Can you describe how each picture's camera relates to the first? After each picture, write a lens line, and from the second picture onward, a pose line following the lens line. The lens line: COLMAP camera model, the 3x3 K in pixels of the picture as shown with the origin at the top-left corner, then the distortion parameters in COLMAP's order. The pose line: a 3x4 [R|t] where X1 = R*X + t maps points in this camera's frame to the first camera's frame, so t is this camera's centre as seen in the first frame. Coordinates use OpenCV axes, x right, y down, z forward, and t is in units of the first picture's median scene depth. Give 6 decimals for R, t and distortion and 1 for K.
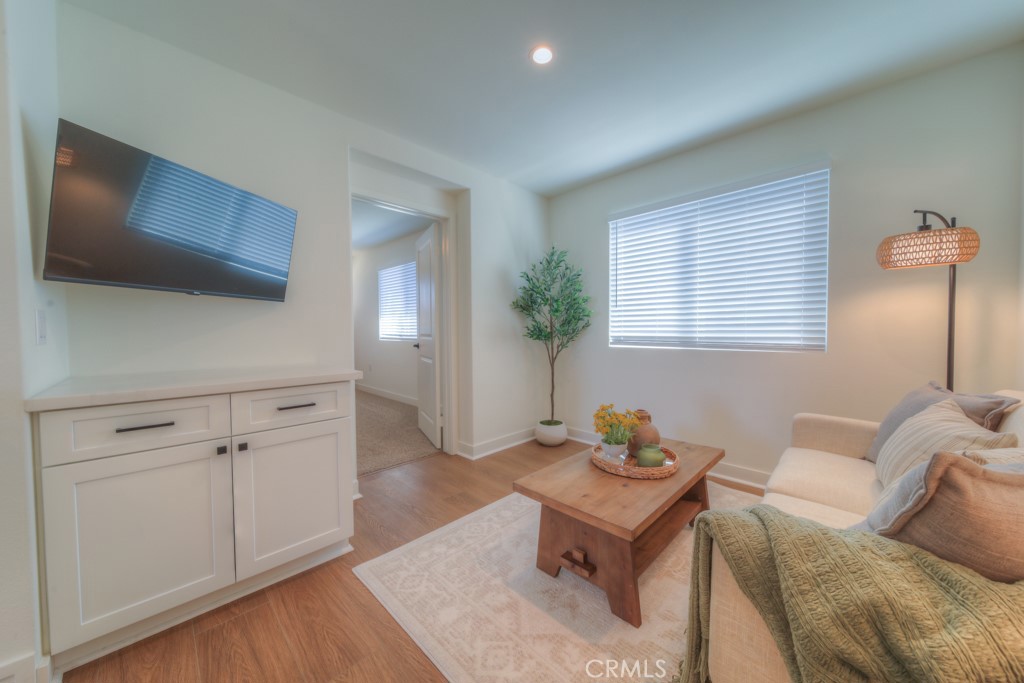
lens RADIAL K [[365.0, 0, 512.6], [0, 365.0, 317.8], [0, 0, 1]] dist [0.000739, -0.000102]
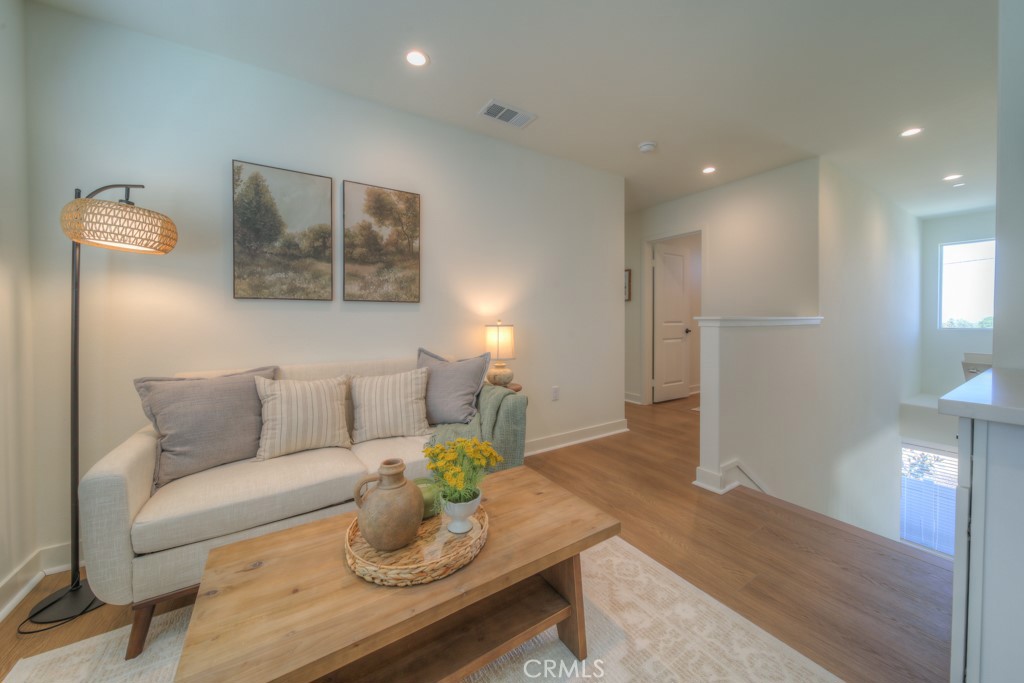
lens RADIAL K [[365.0, 0, 512.6], [0, 365.0, 317.8], [0, 0, 1]] dist [0.000739, -0.000102]
pose [[-0.976023, -0.003060, 0.217645, 0.061718], [-0.007612, 0.999769, -0.020081, 0.052836], [-0.217534, -0.021256, -0.975821, 1.994282]]
